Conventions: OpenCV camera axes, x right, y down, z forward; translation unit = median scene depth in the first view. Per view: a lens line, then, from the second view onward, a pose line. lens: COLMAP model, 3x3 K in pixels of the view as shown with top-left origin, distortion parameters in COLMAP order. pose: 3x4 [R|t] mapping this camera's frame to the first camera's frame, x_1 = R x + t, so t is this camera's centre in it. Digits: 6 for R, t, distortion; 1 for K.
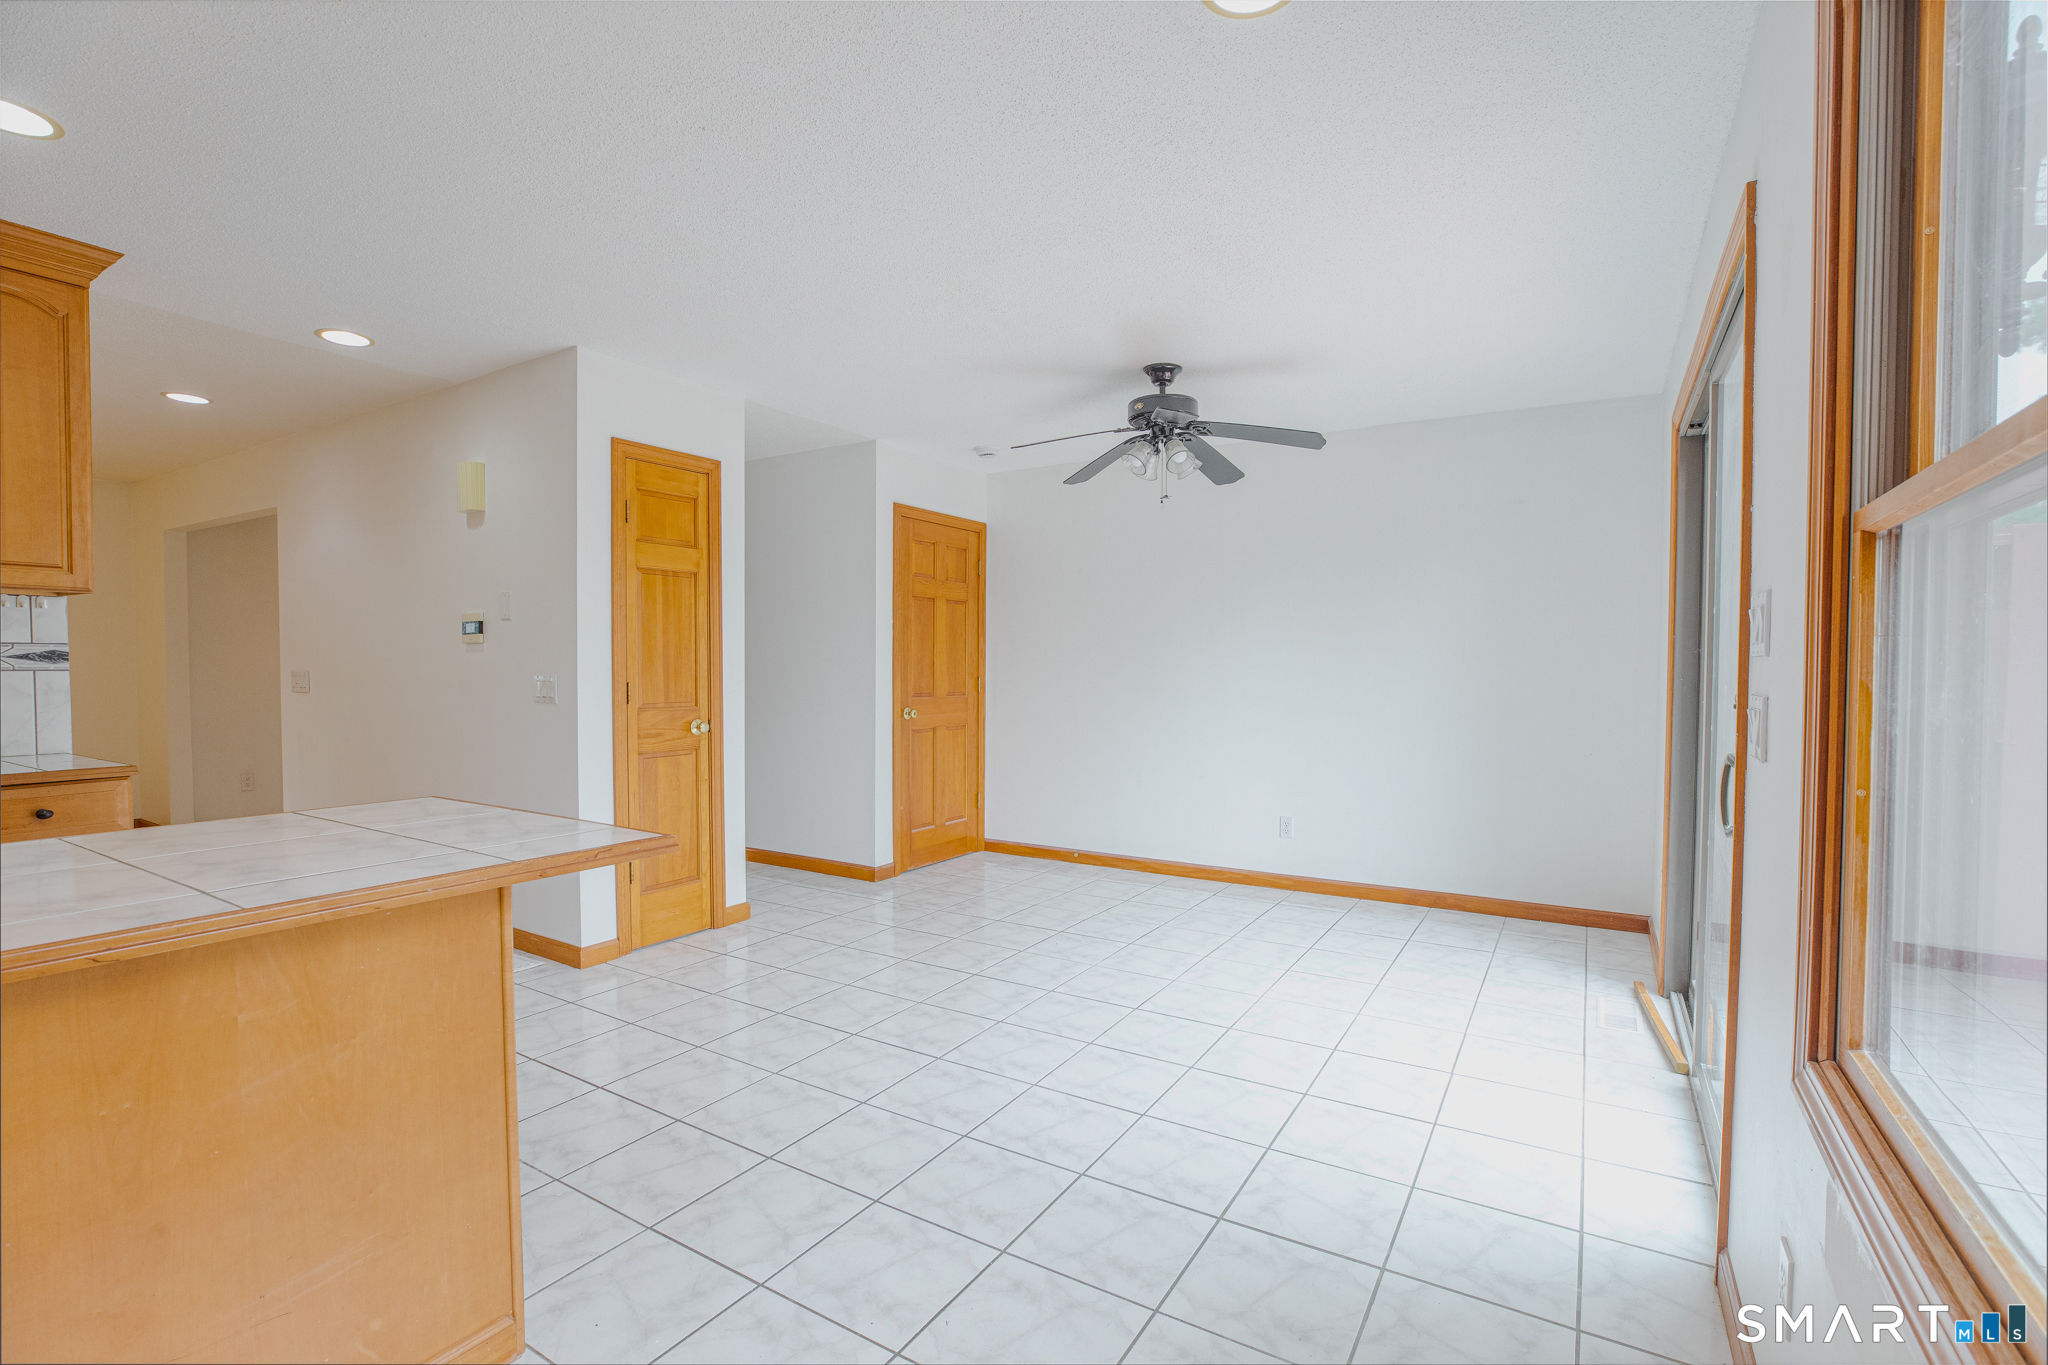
lens RADIAL K [[960.3, 0, 1030.0], [0, 960.3, 694.7], [0, 0, 1]] dist [-0.043154, 0.012698]
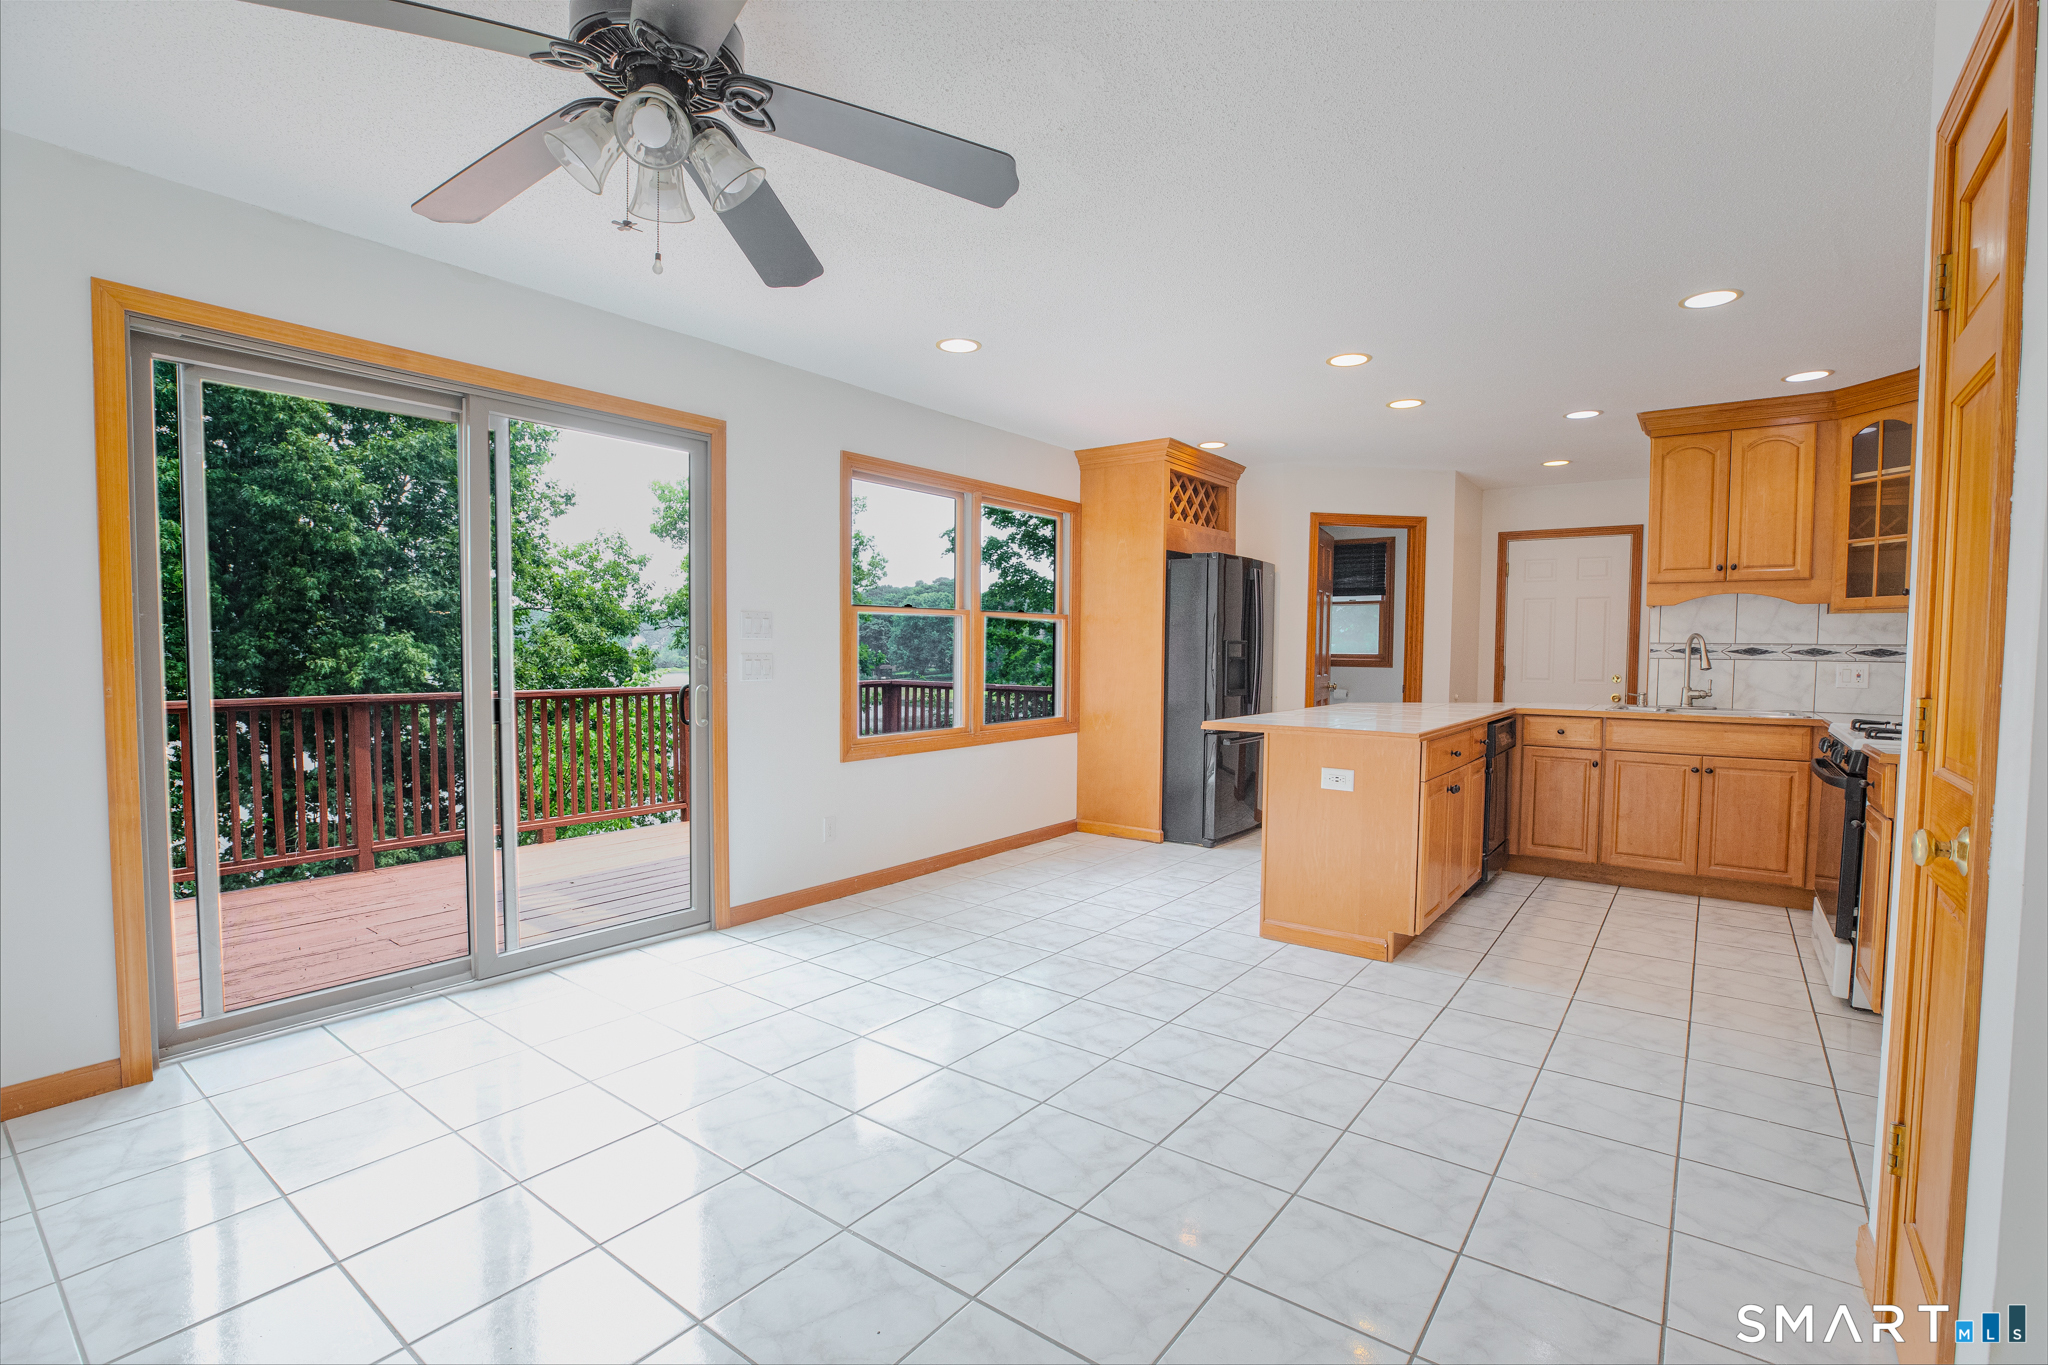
lens RADIAL K [[918.7, 0, 1041.0], [0, 918.7, 688.7], [0, 0, 1]] dist [-0.039967, 0.012803]
pose [[-0.996098, -0.019299, 0.086121, -0.071145], [-0.012599, 0.996899, 0.077671, -0.042603], [-0.087353, 0.076283, -0.993252, 1.380969]]
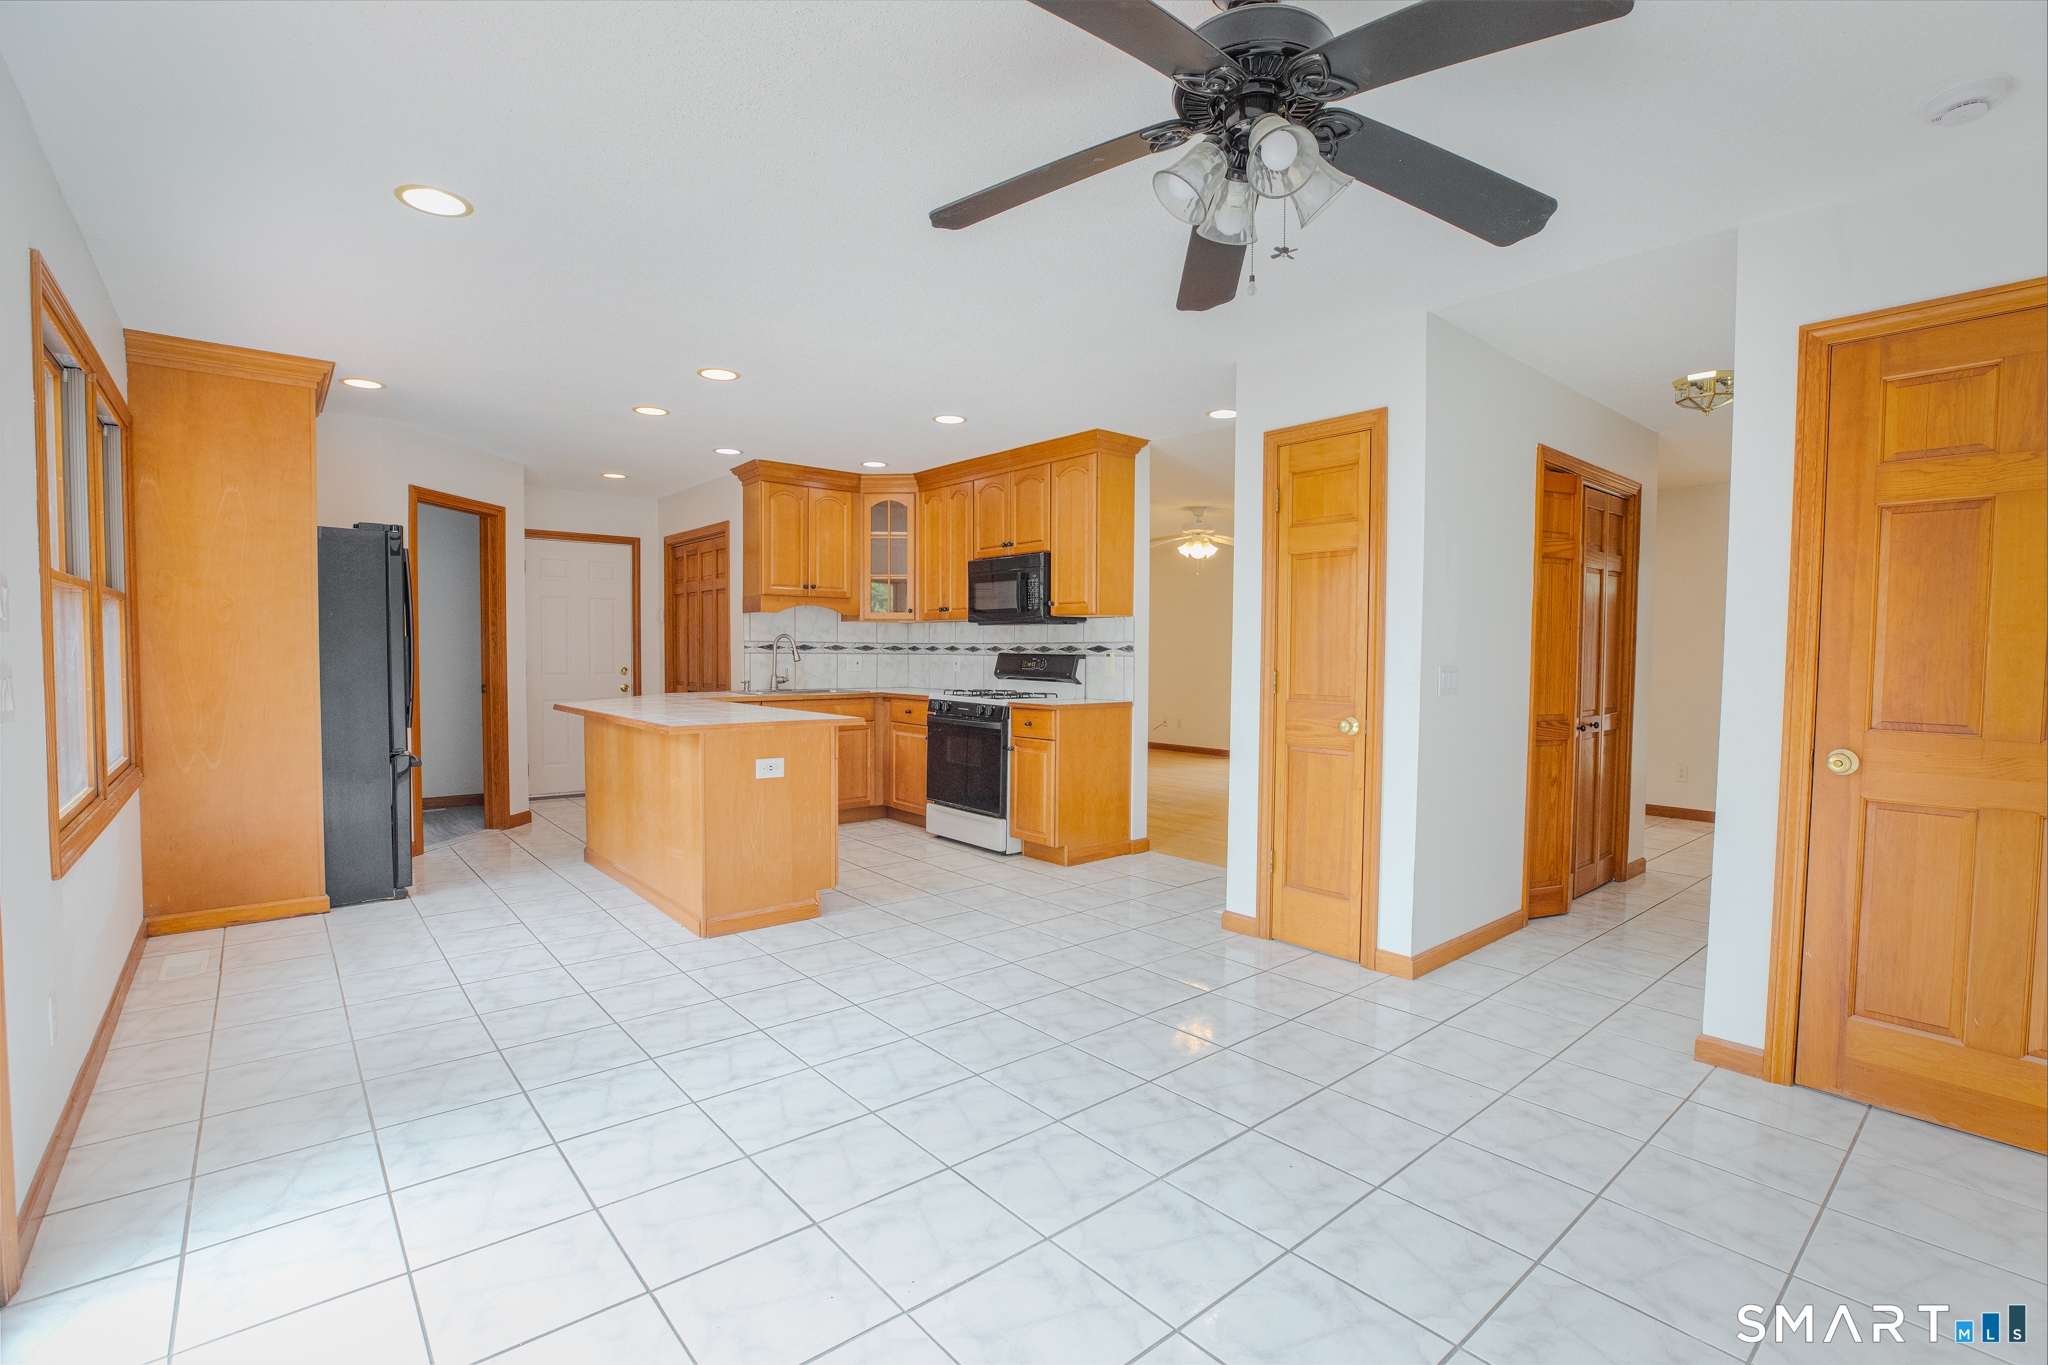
lens RADIAL K [[925.2, 0, 1005.2], [0, 925.2, 692.0], [0, 0, 1]] dist [-0.045461, 0.013872]
pose [[-0.337551, 0.033288, -0.940718, 0.569532], [-0.038918, 0.998026, 0.049280, -0.027072], [0.940502, 0.053245, -0.335589, 1.027354]]
